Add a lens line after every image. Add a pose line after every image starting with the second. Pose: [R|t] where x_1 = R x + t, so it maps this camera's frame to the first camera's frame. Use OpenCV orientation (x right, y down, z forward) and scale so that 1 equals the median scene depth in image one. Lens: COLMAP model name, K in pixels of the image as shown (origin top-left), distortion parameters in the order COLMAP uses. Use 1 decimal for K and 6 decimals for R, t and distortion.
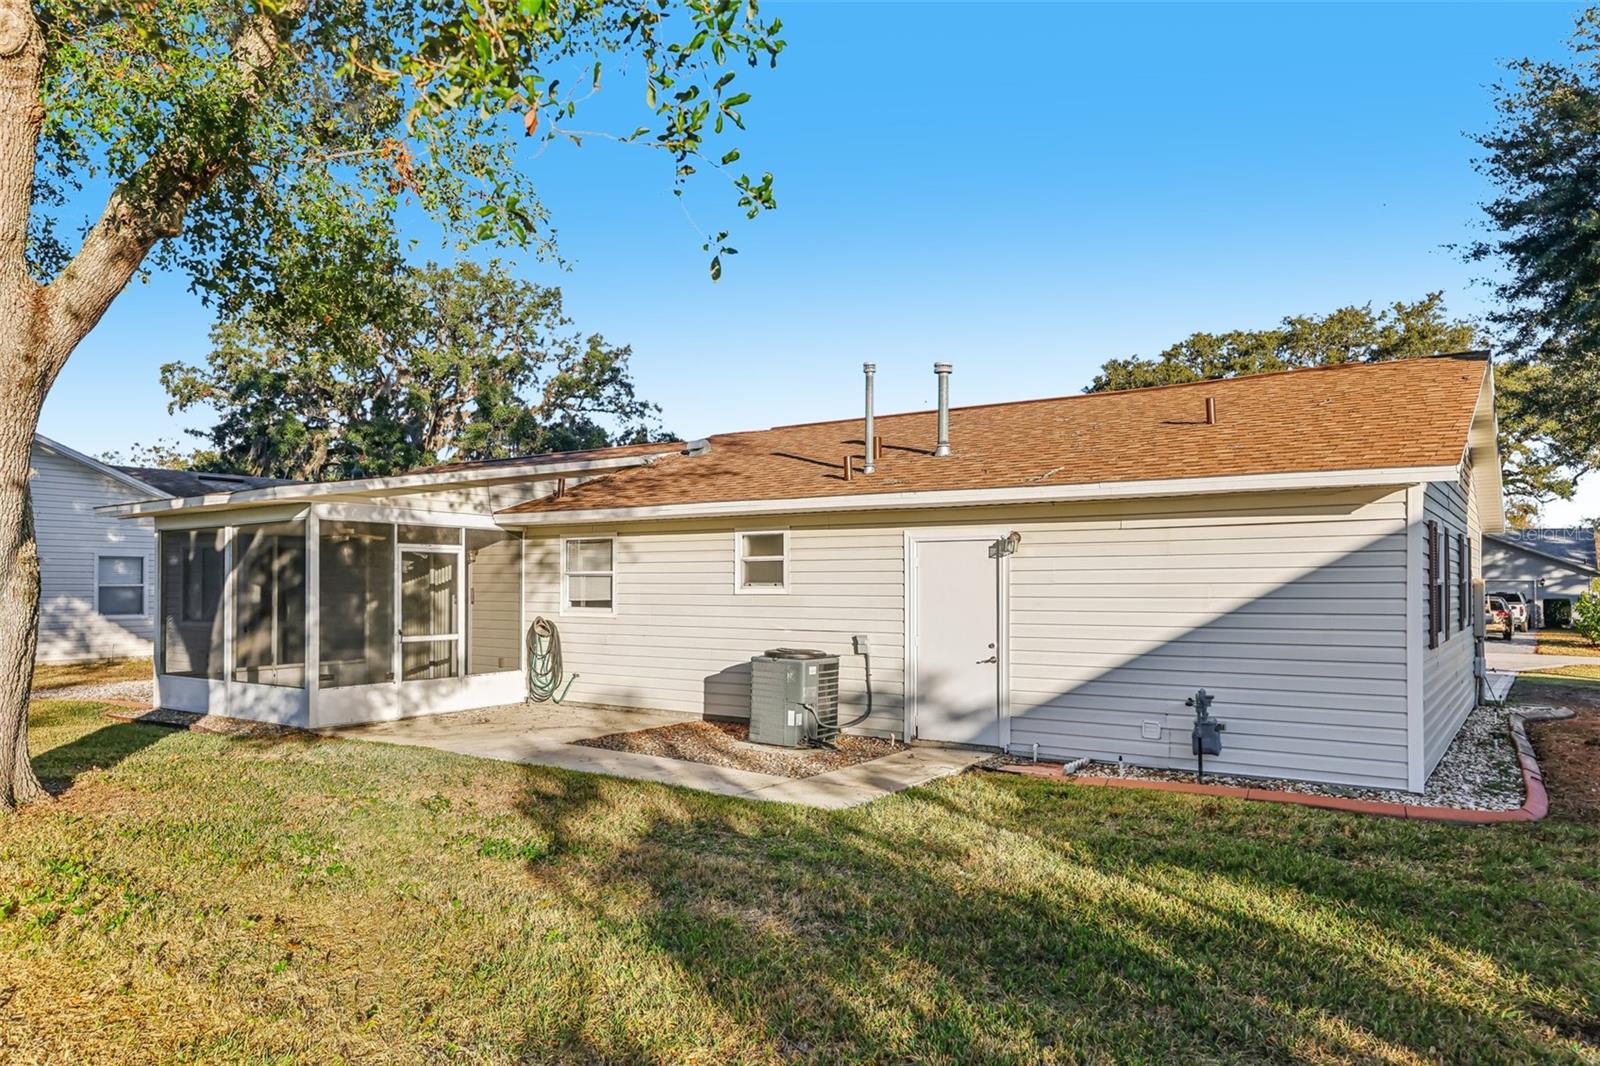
lens RADIAL K [[1079.9, 0, 800.0], [0, 1079.9, 533.0], [0, 0, 1]] dist [0.000830, -0.000535]
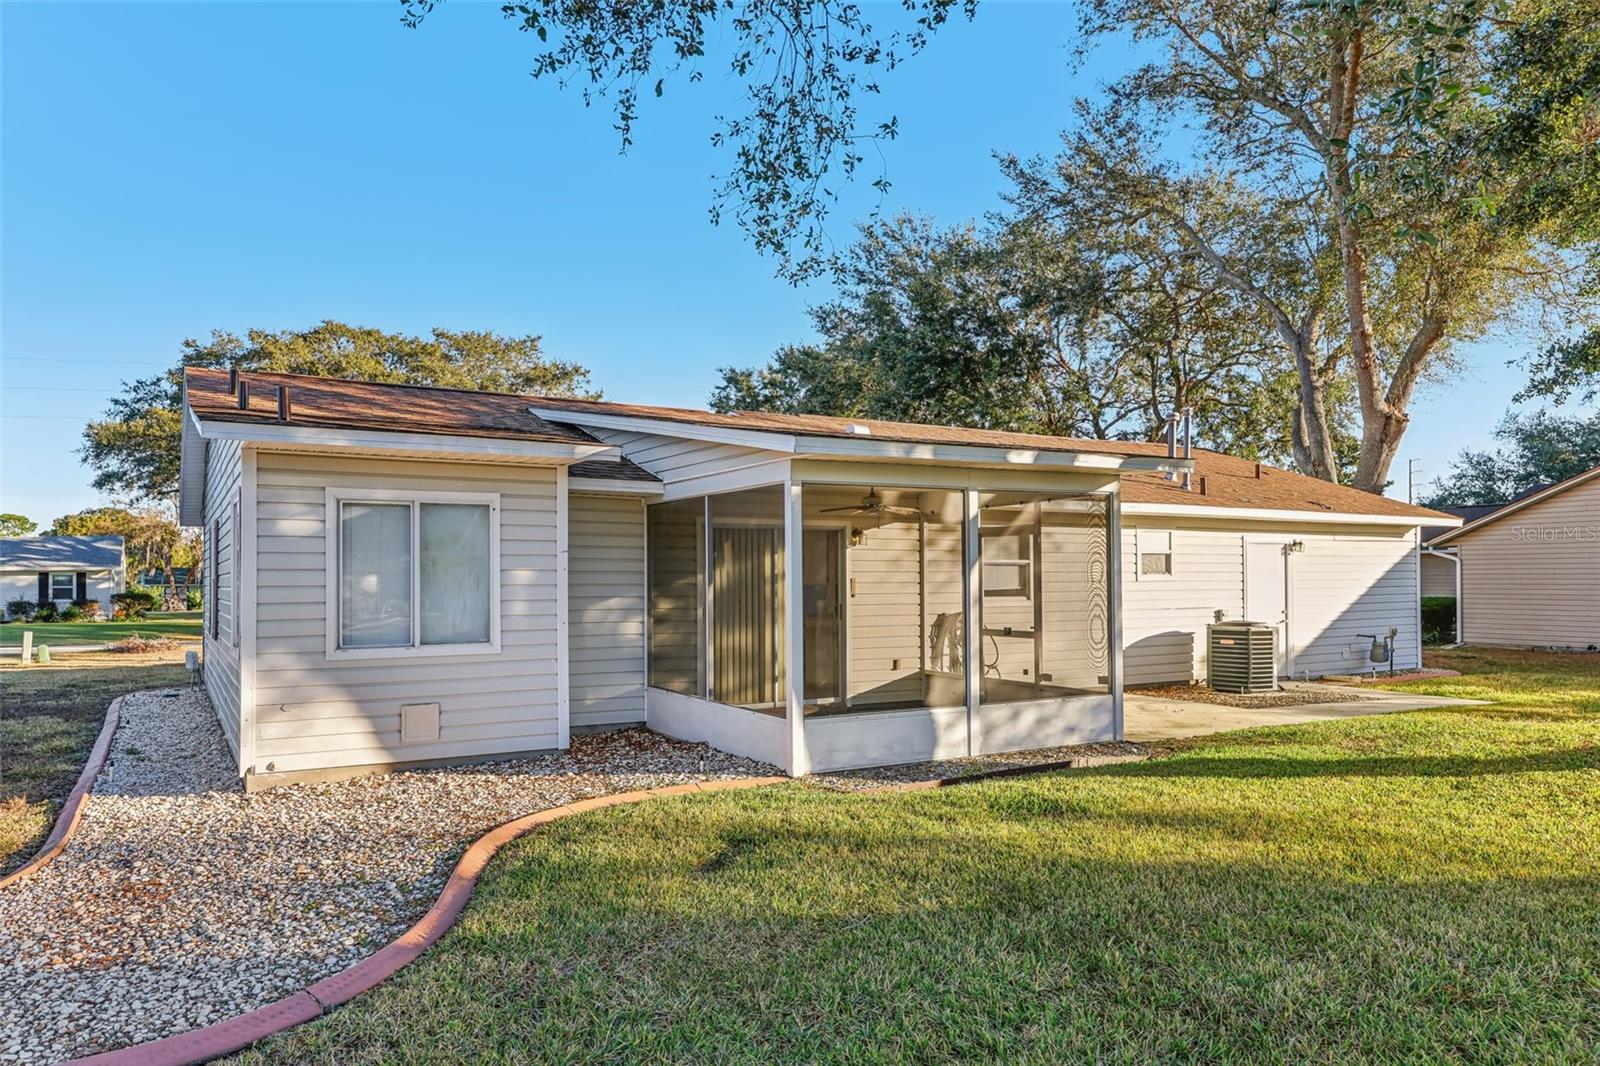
lens RADIAL K [[1046.2, 0, 803.5], [0, 1046.2, 575.3], [0, 0, 1]] dist [0.022373, 0.000659]
pose [[0.413799, 0.000288, 0.910368, -1.291005], [-0.038836, 0.999095, 0.017336, 0.045430], [-0.909540, -0.042528, 0.413436, 0.878846]]
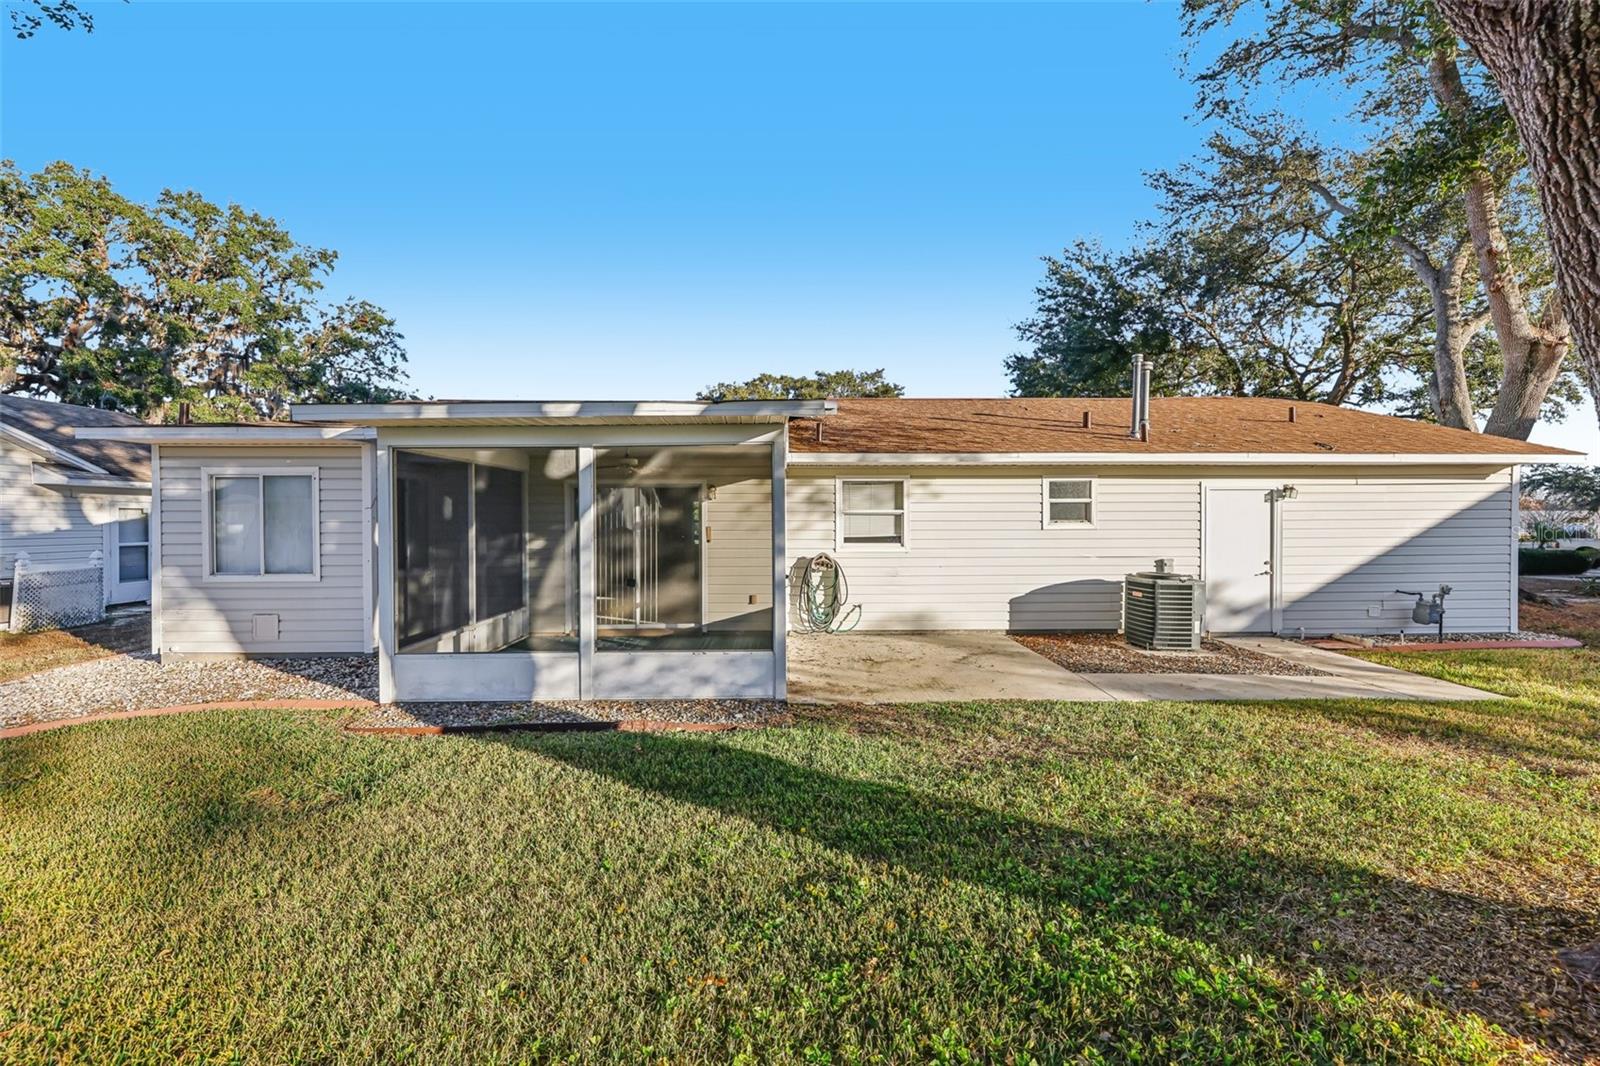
lens RADIAL K [[625.0, 0, 800.0], [0, 625.0, 533.0], [0, 0, 1]] dist [0.002721, -0.000076]
pose [[0.804965, -0.016319, 0.593098, -0.715918], [-0.025249, 0.997774, 0.061722, 0.024574], [-0.592785, -0.064659, 0.802761, 0.612821]]
